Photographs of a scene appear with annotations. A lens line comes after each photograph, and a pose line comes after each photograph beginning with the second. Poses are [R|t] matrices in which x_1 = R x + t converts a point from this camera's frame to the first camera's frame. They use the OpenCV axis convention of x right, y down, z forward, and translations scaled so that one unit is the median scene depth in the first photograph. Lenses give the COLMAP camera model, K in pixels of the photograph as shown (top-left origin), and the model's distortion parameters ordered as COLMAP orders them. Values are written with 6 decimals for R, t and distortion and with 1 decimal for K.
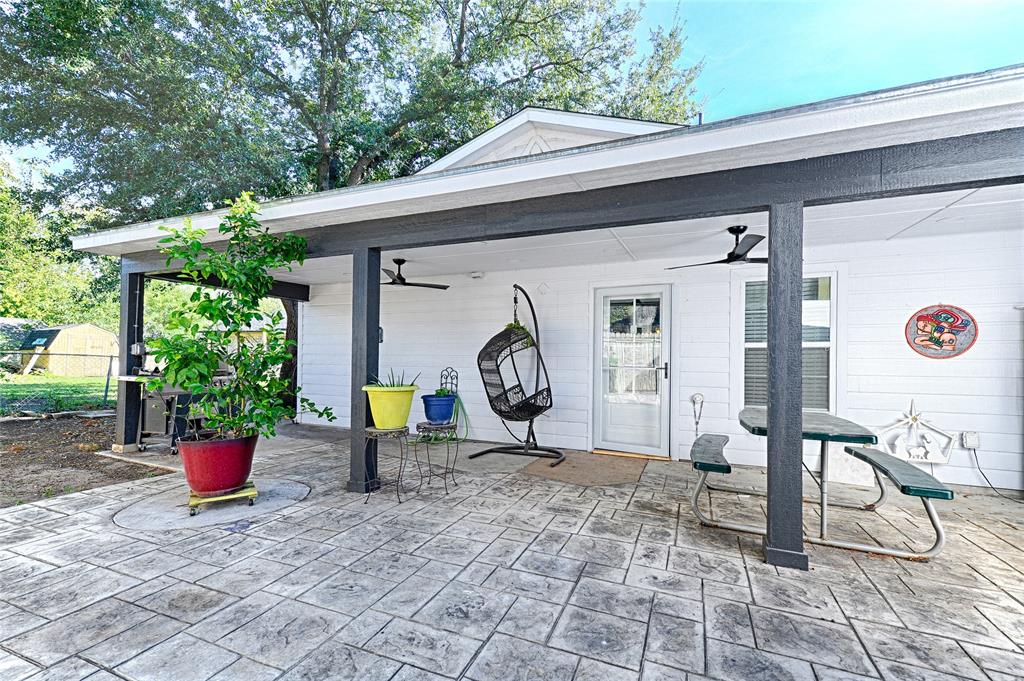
lens RADIAL K [[436.4, 0, 505.1], [0, 436.4, 335.8], [0, 0, 1]] dist [0.000120, 0.000213]
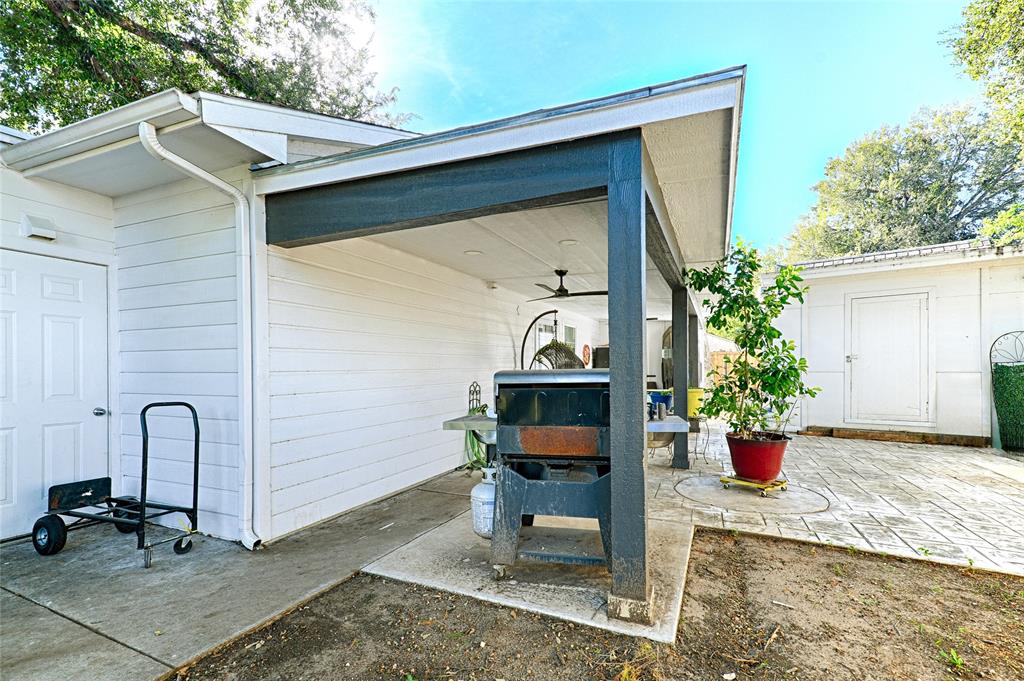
lens RADIAL K [[459.2, 0, 512.2], [0, 459.2, 366.8], [0, 0, 1]] dist [-0.000204, -0.000115]
pose [[0.019079, -0.007302, 0.999791, -1.773093], [-0.047057, 0.998859, 0.008194, 0.050925], [-0.998710, -0.047203, 0.018713, 1.515462]]
